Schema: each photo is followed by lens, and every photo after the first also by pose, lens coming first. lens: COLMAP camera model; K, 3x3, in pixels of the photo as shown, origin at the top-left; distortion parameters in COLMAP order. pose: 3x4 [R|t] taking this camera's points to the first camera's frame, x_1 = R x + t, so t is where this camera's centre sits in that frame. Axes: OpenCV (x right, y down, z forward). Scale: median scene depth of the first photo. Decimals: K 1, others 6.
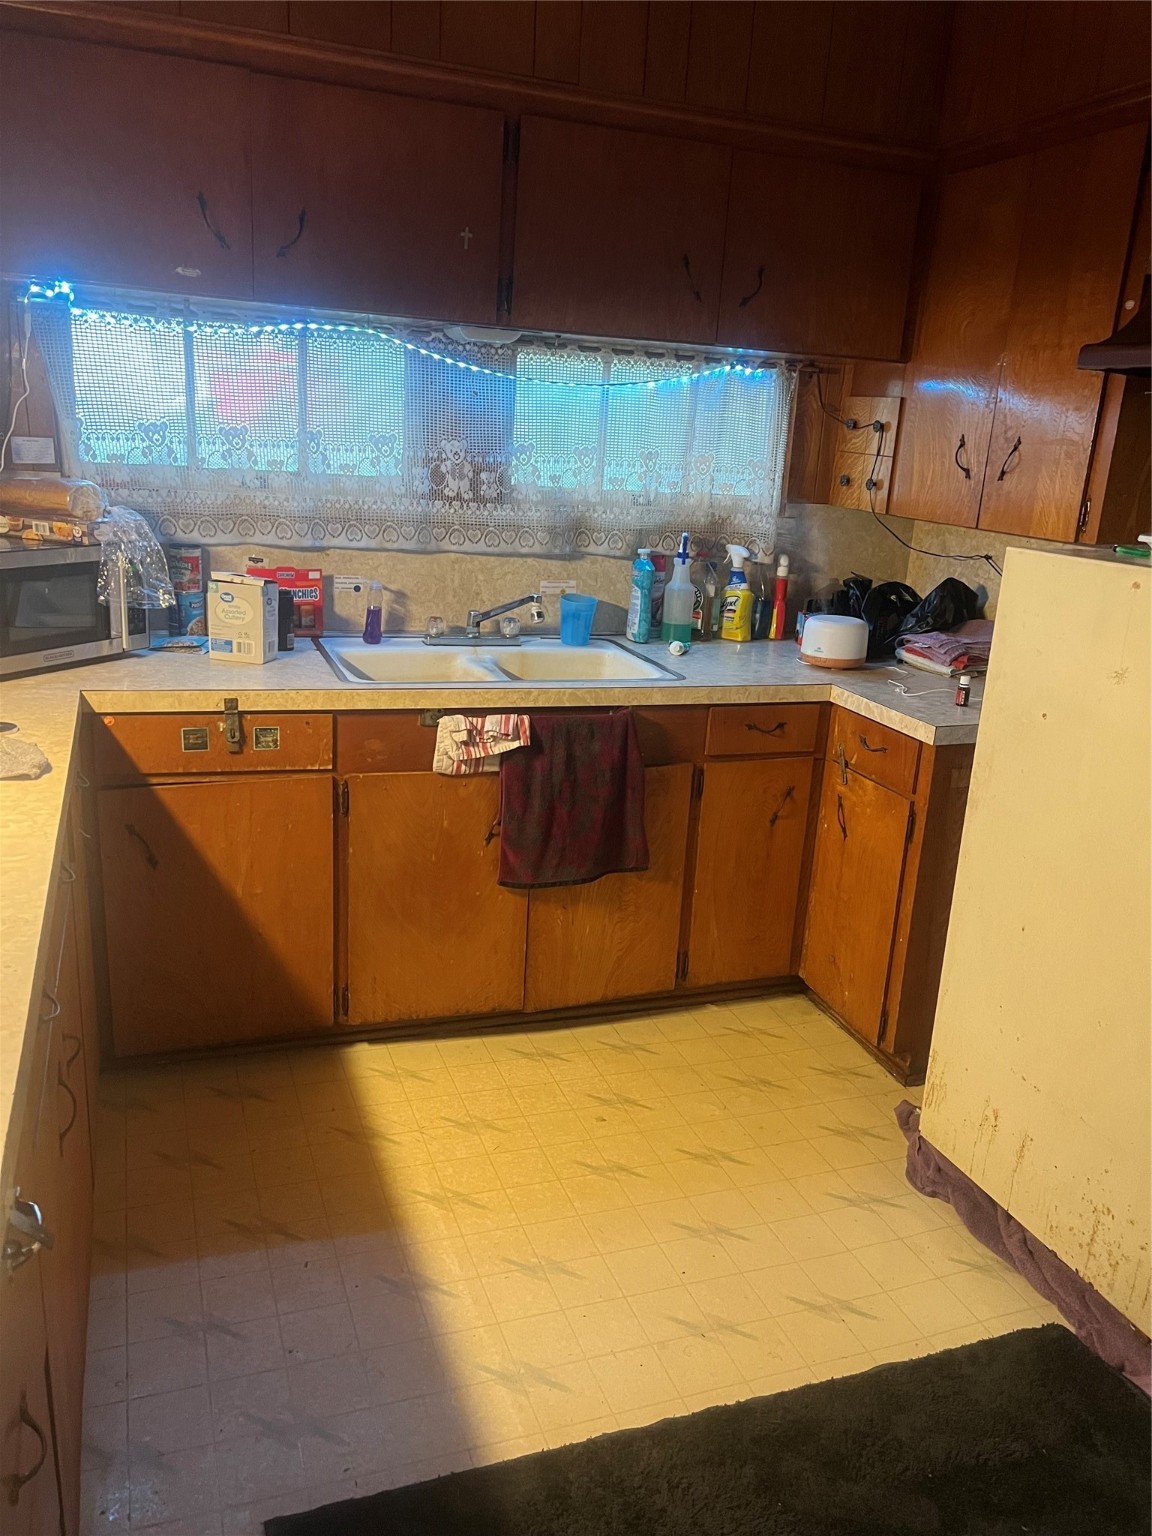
lens RADIAL K [[1154.0, 0, 575.6], [0, 1154.0, 752.9], [0, 0, 1]] dist [0.003597, 0.001517]
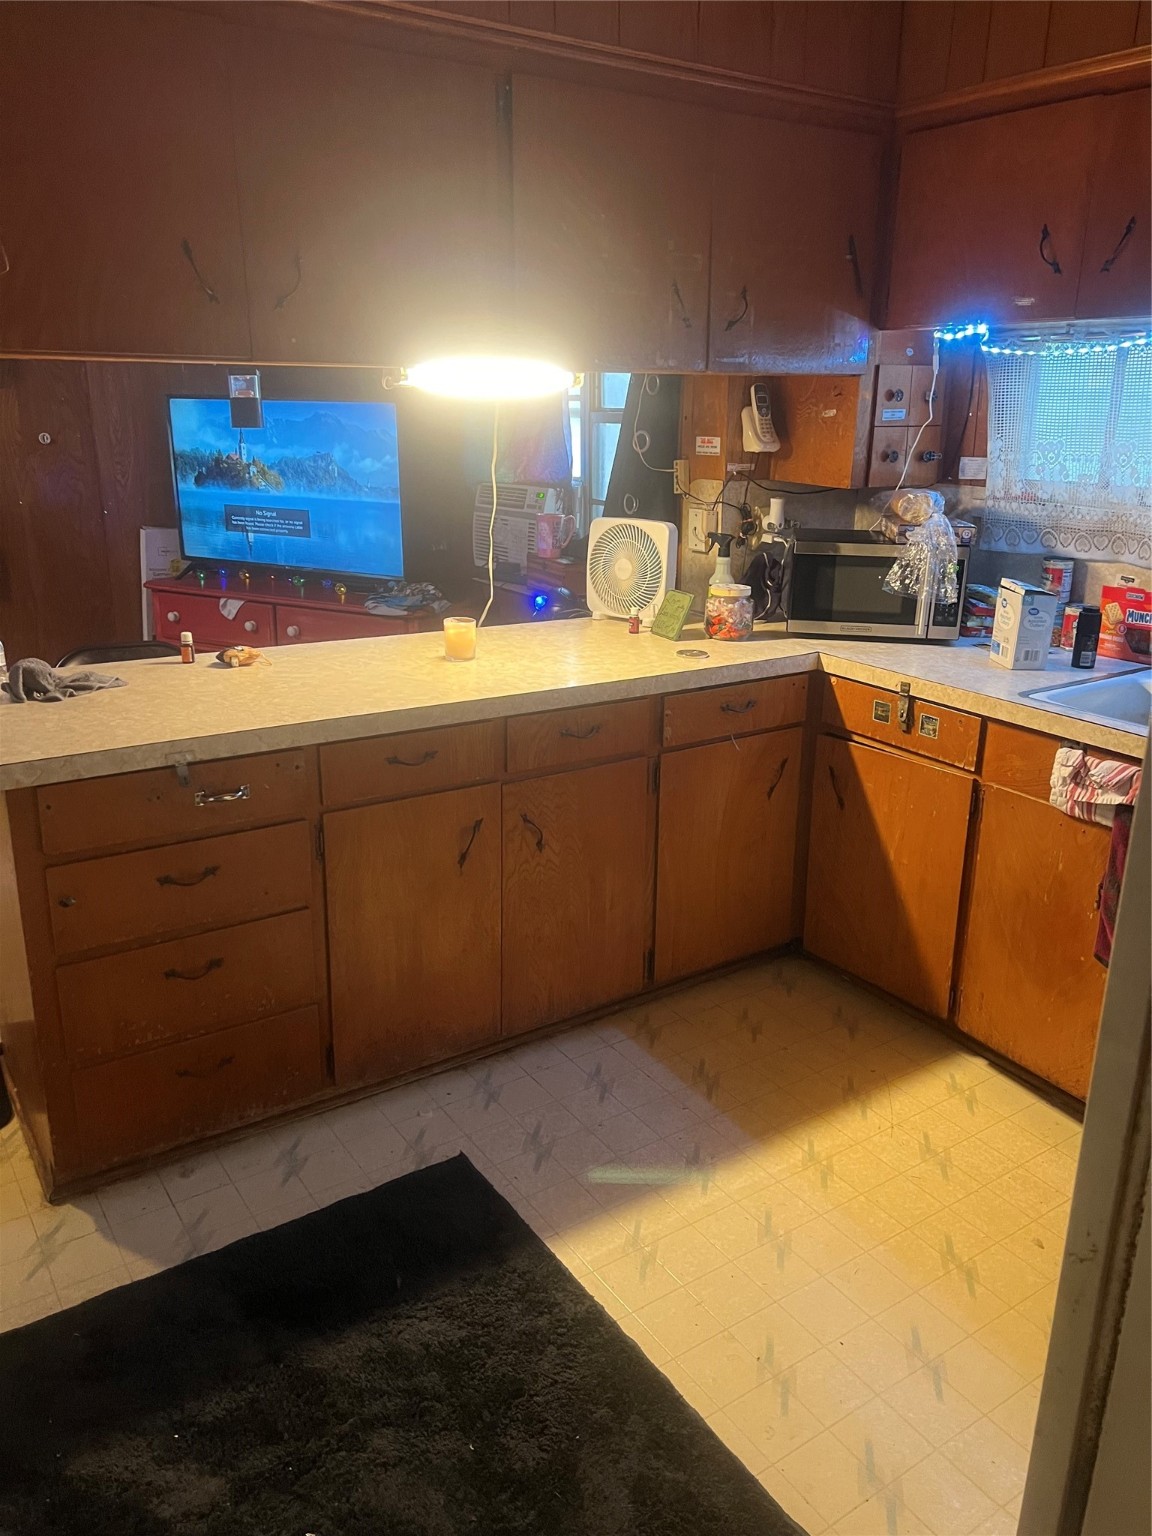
lens RADIAL K [[1160.5, 0, 576.0], [0, 1160.5, 768.0], [0, 0, 1]] dist [-0.003005, -0.006942]
pose [[0.220204, 0.231055, -0.947694, 0.683018], [-0.255901, 0.951197, 0.172449, -0.076002], [0.941289, 0.204542, 0.268585, 0.385643]]
